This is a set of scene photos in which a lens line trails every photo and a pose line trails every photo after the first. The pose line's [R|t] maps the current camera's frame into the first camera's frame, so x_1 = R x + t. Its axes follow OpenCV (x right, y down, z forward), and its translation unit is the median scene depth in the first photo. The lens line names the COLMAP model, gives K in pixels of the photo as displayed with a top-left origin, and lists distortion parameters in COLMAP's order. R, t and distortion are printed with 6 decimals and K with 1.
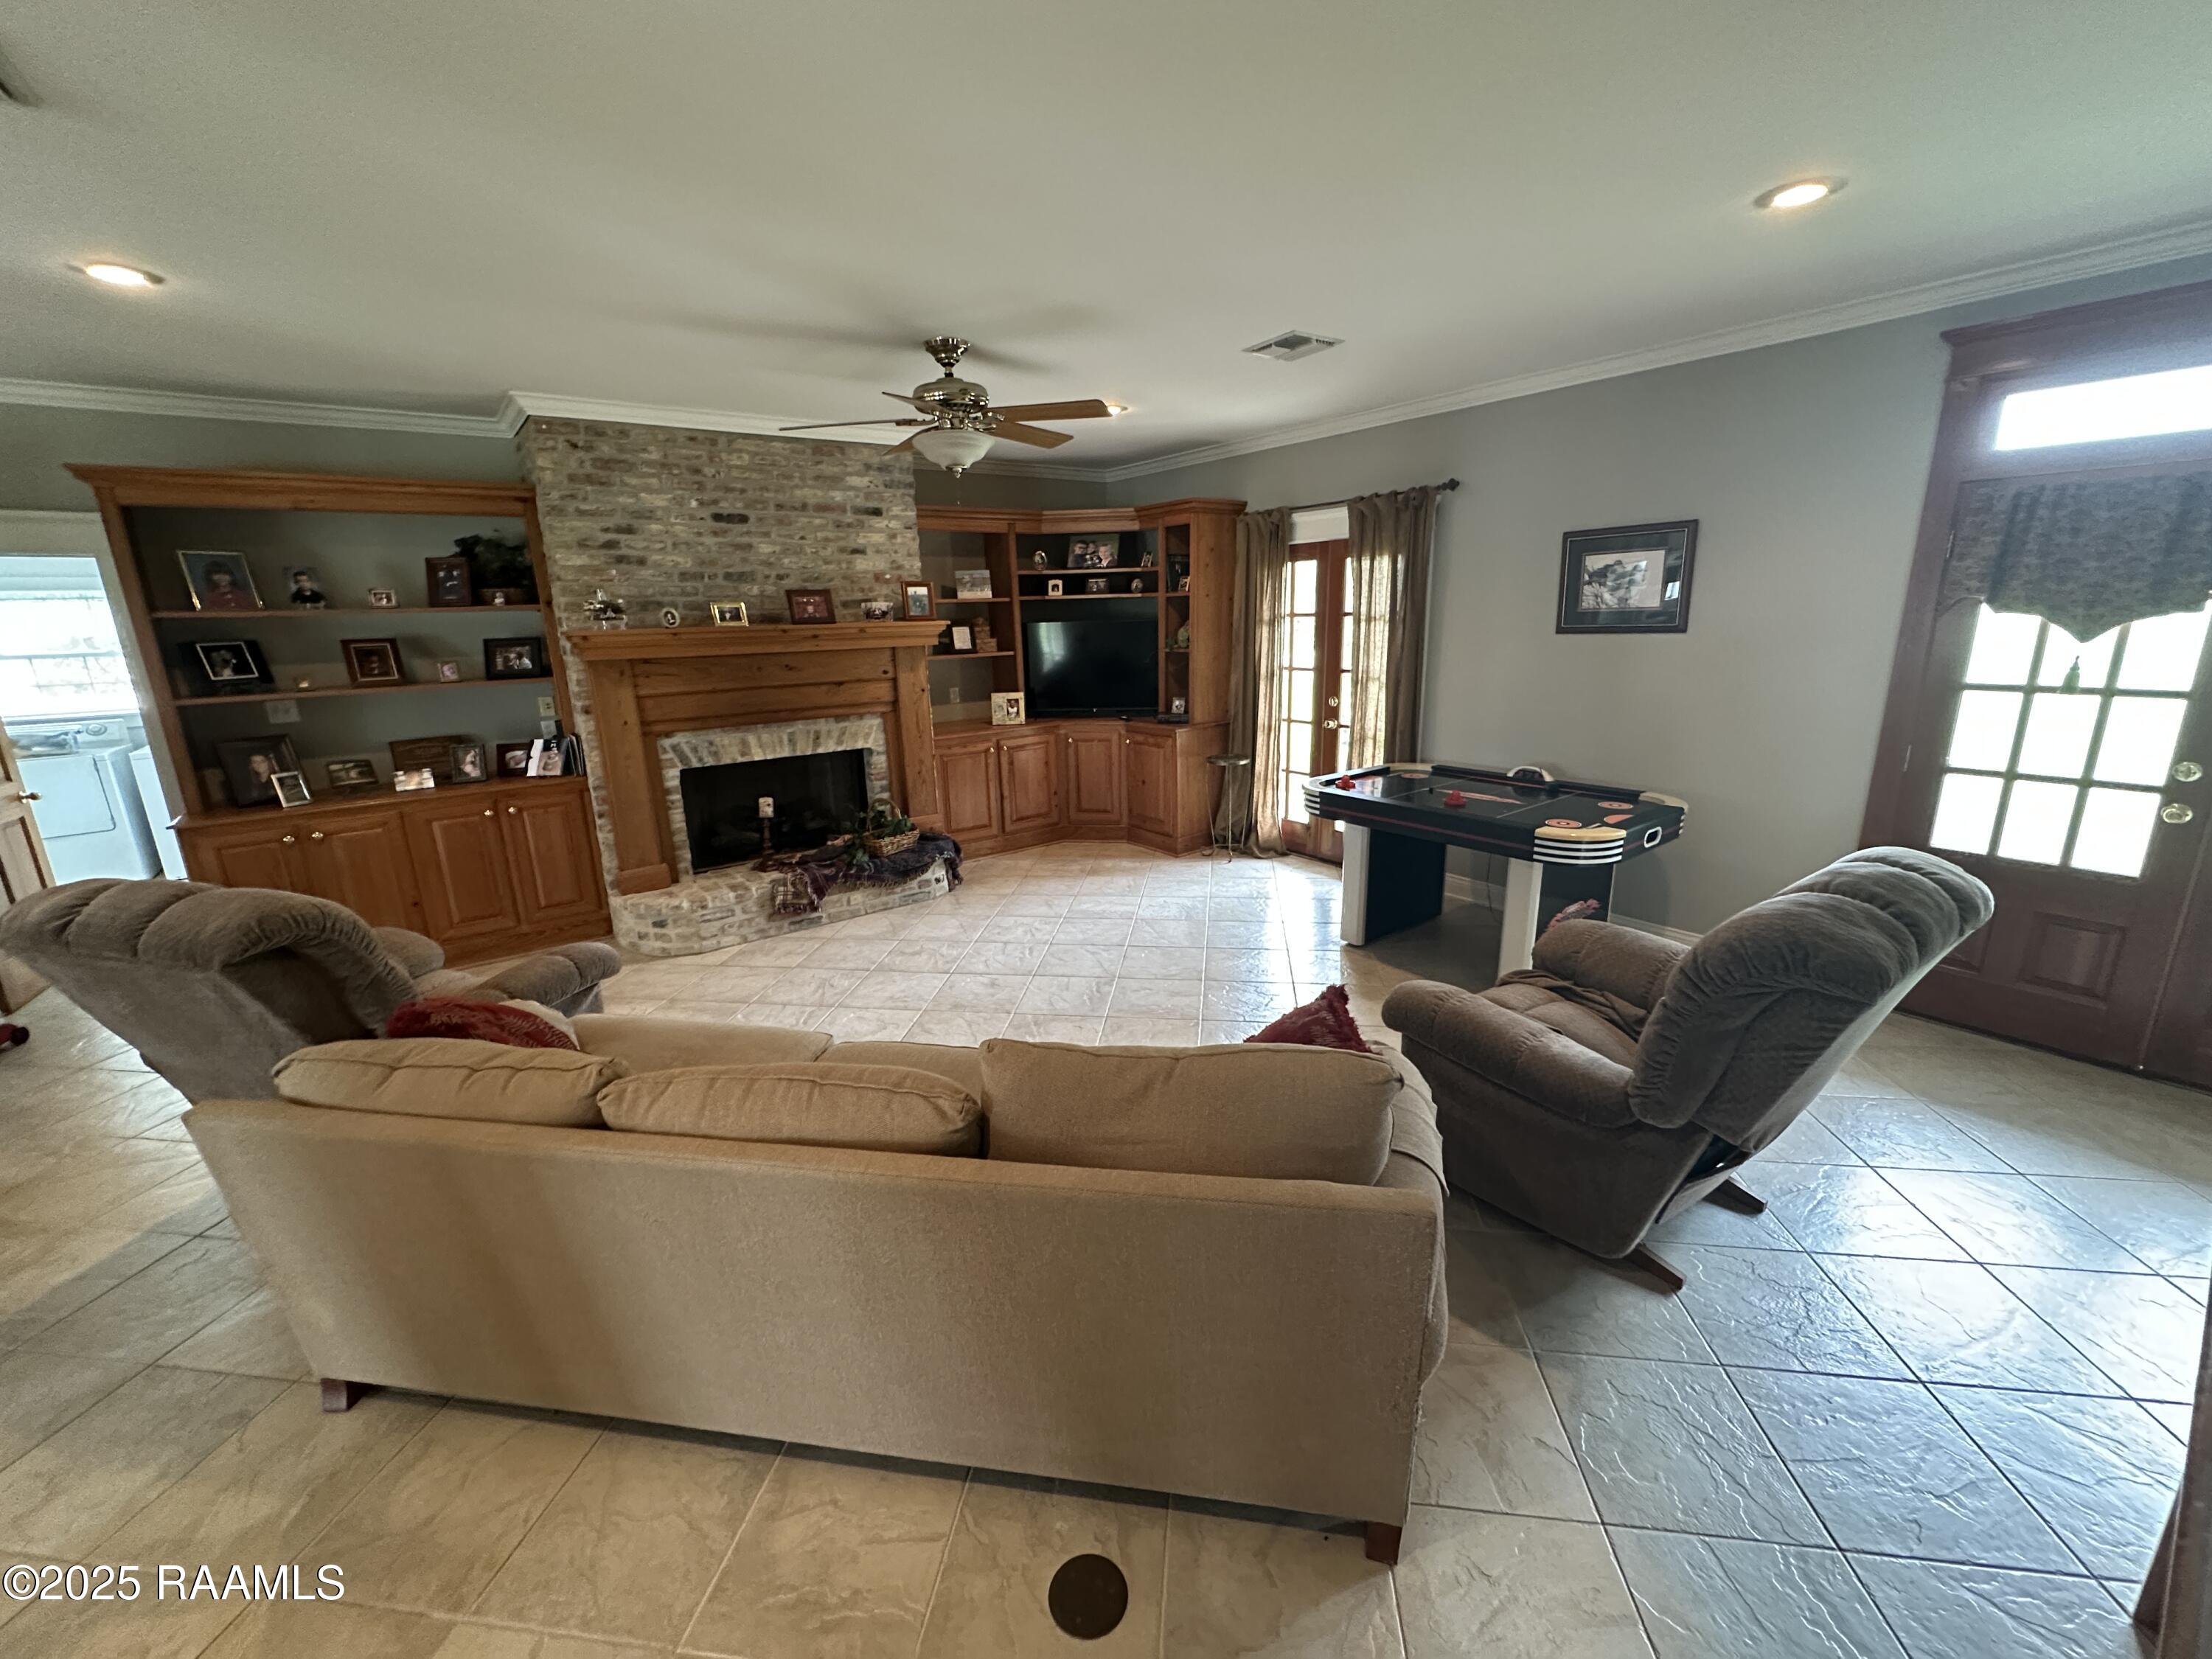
lens RADIAL K [[885.7, 0, 1106.0], [0, 885.7, 829.5], [0, 0, 1]] dist [-0.000132, 0.000078]
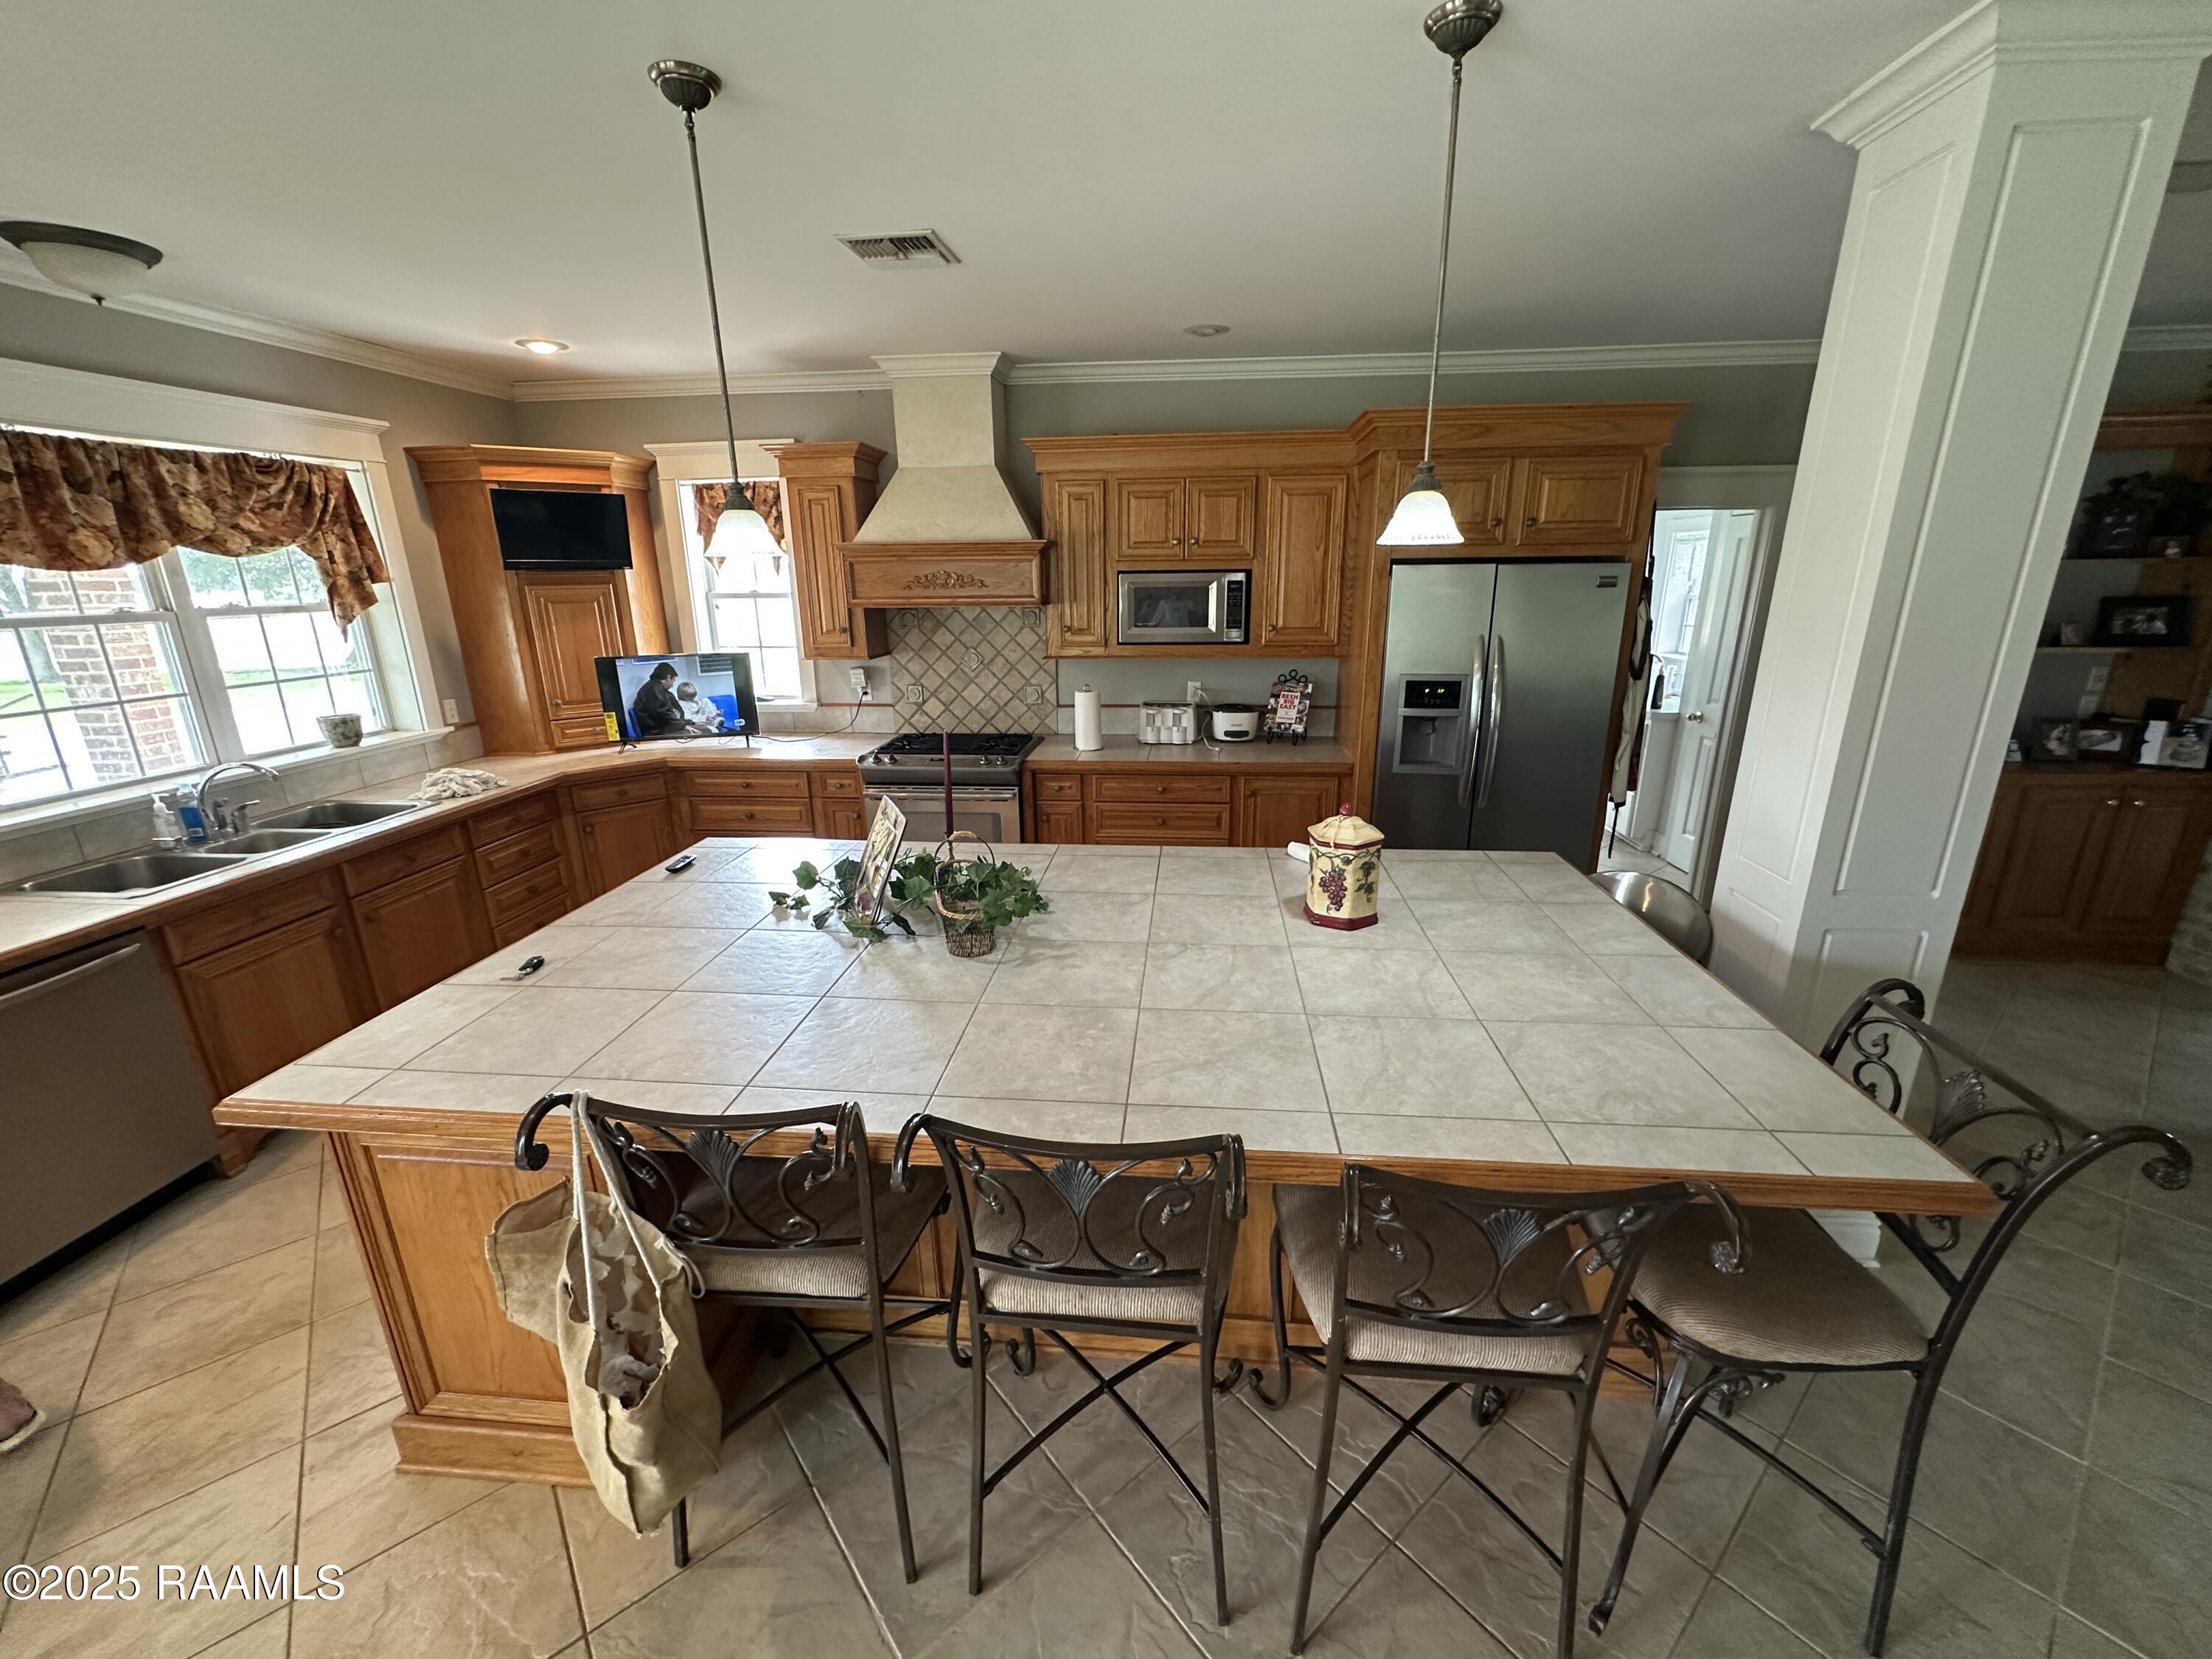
lens RADIAL K [[885.7, 0, 1106.0], [0, 885.7, 829.5], [0, 0, 1]] dist [-0.000132, 0.000078]
pose [[0.733490, 0.208235, -0.647016, -0.805912], [-0.173067, 0.977757, 0.118482, 0.070301], [0.657297, 0.025072, 0.753214, -0.271626]]
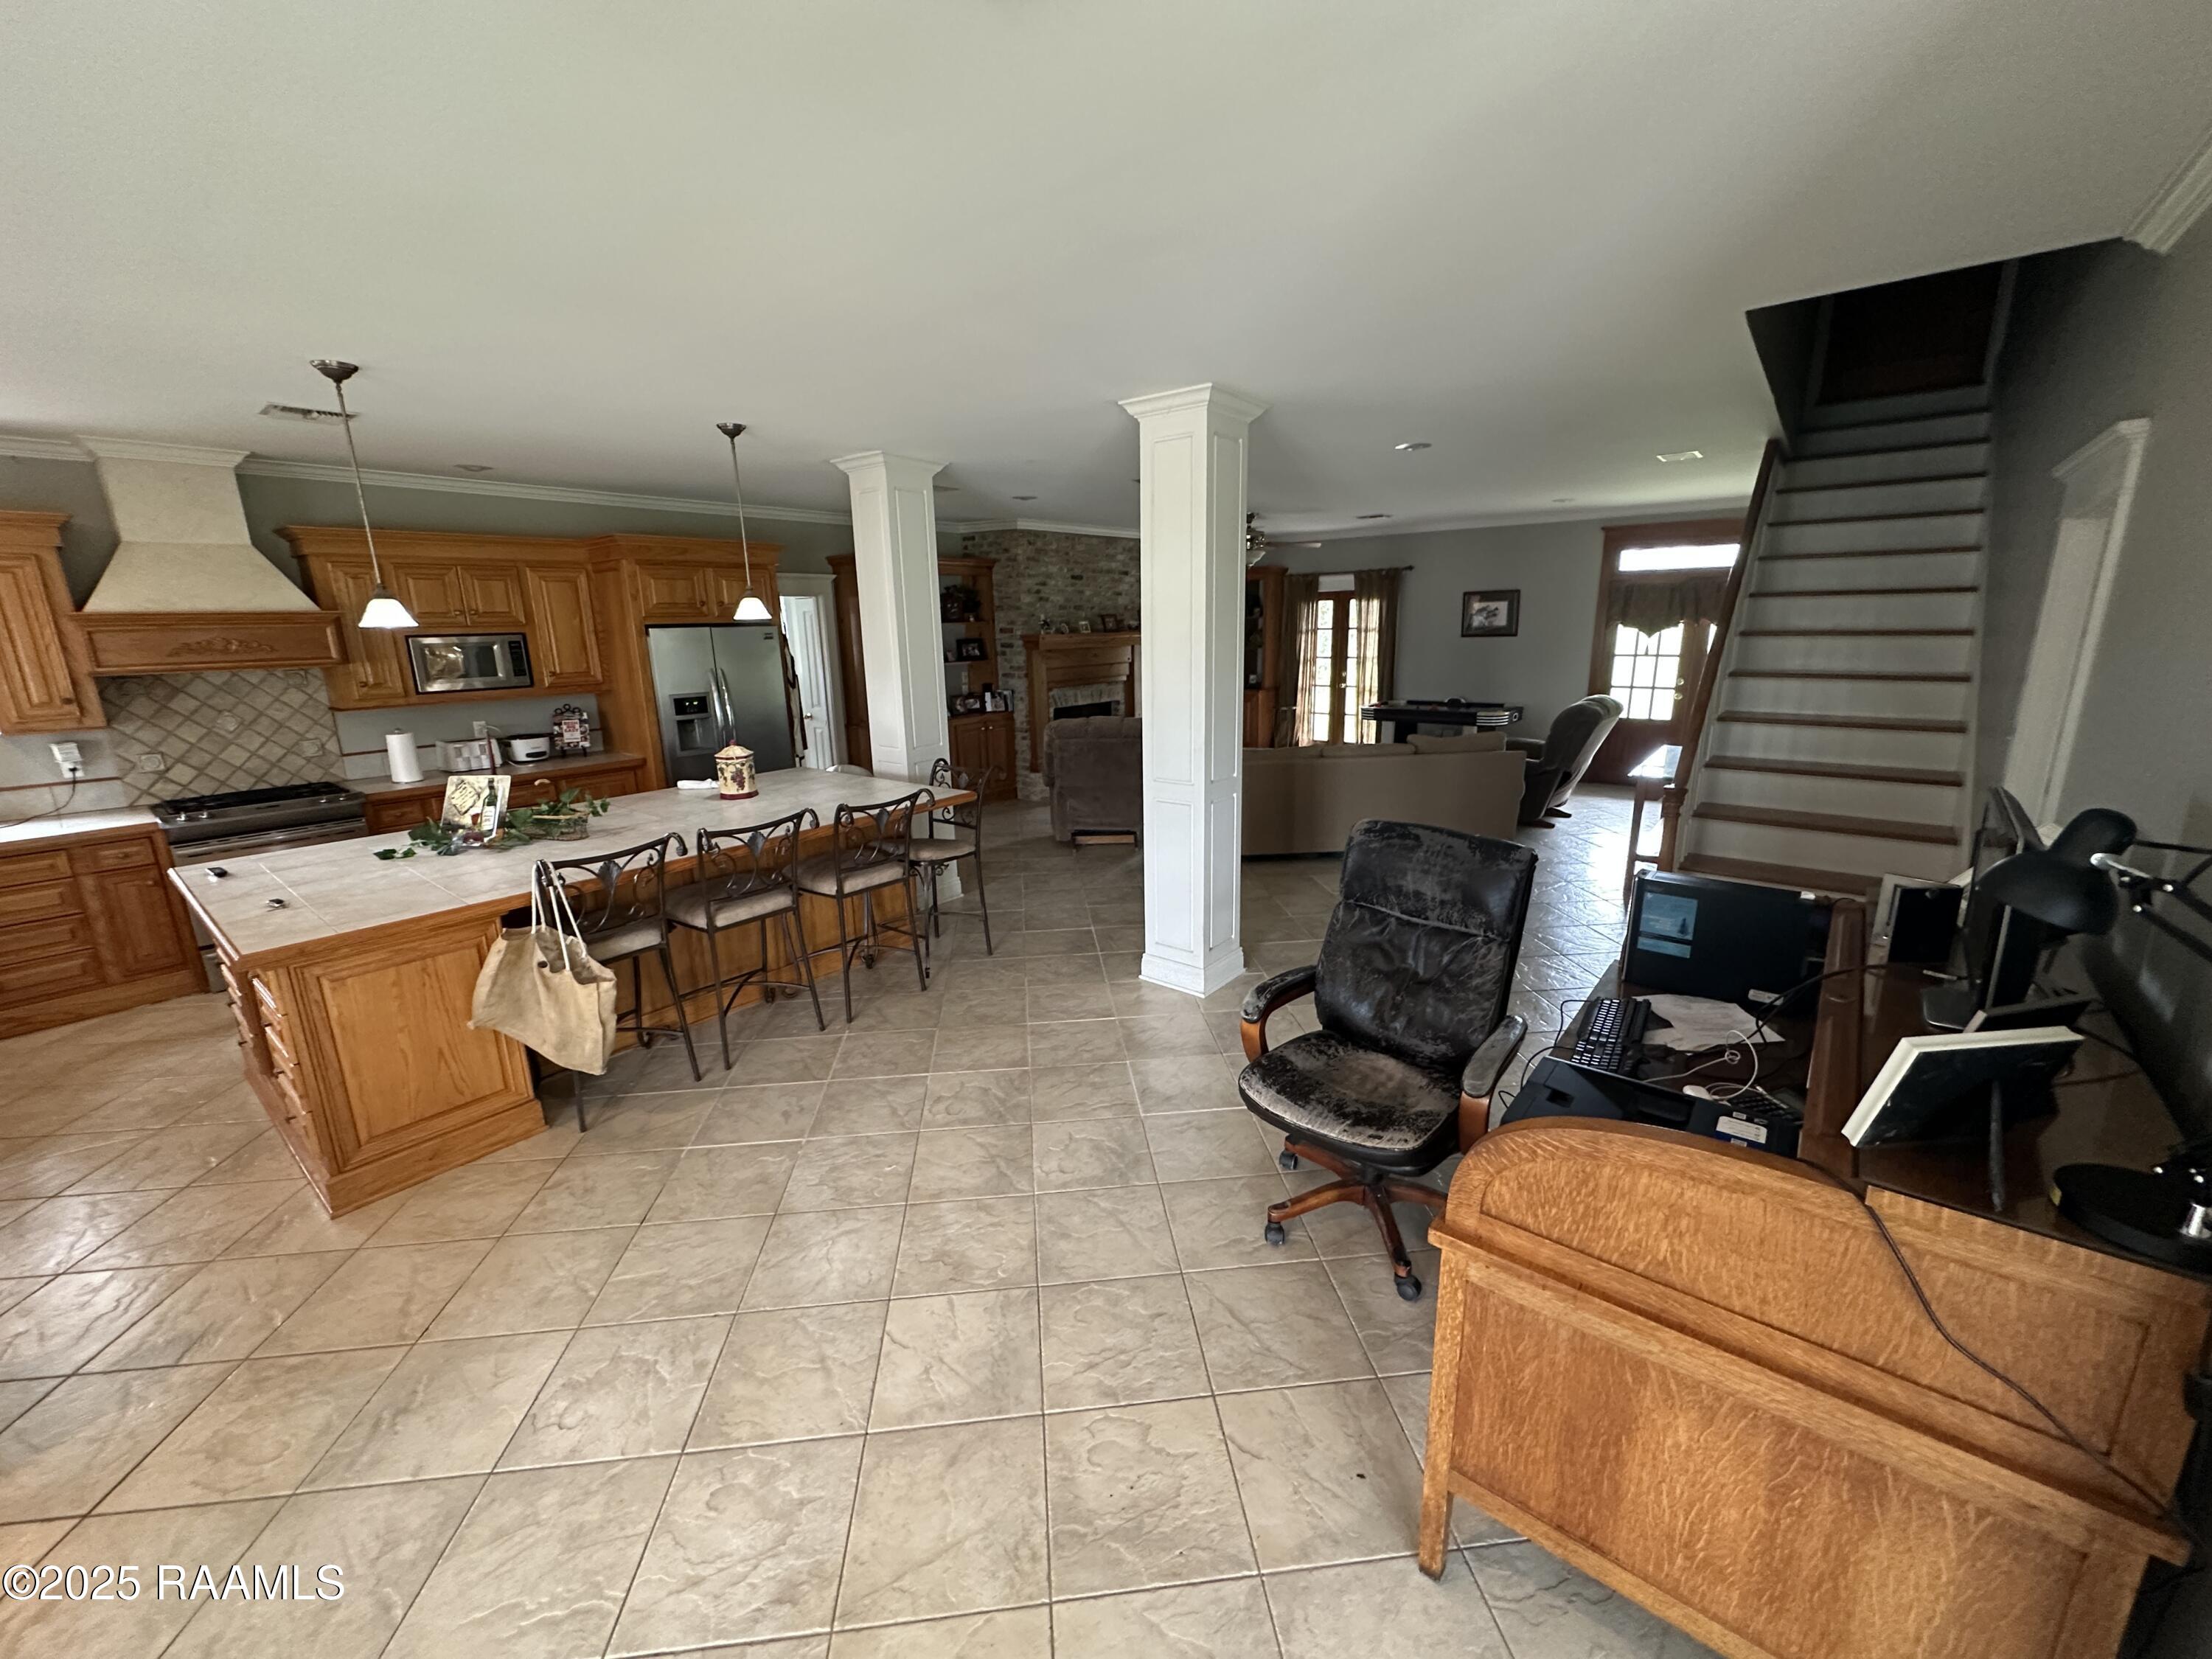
lens RADIAL K [[885.7, 0, 1106.0], [0, 885.7, 829.5], [0, 0, 1]] dist [-0.000132, 0.000078]
pose [[0.970836, -0.049967, 0.234479, -0.852894], [0.054064, 0.998476, -0.011073, 0.225007], [-0.233569, 0.023427, 0.972058, -0.889897]]
